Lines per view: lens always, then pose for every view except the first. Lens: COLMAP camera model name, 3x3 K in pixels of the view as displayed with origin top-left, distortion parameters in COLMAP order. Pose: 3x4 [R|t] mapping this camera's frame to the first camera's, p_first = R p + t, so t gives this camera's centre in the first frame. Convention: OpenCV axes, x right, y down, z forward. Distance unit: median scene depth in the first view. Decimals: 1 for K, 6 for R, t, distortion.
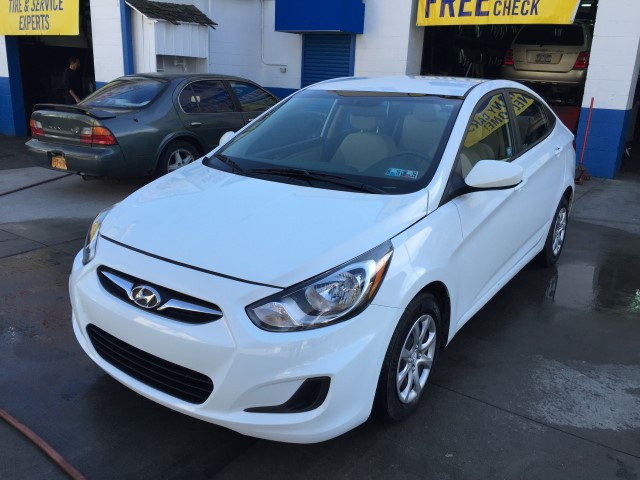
lens RADIAL K [[561.1, 0, 298.9], [0, 561.1, 237.2], [0, 0, 1]] dist [0.002502, 0.006261]
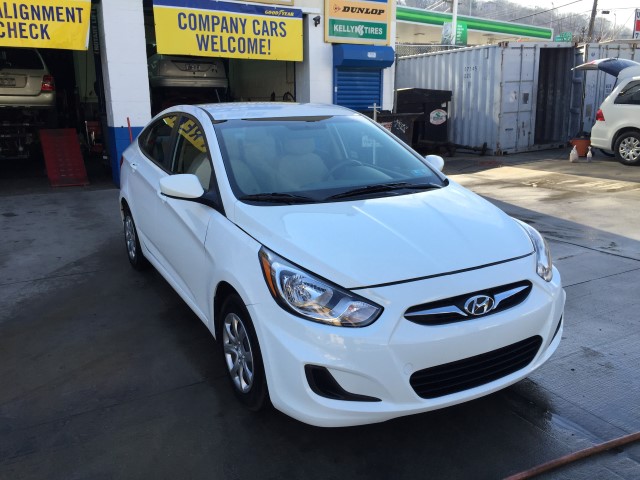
lens RADIAL K [[547.0, 0, 320.0], [0, 547.0, 240.0], [0, 0, 1]] dist [0.084874, -0.118823]
pose [[0.415666, -0.253327, 0.873526, -0.699805], [0.277249, 0.950009, 0.143580, -0.136825], [-0.866230, 0.182503, 0.465121, 0.396535]]
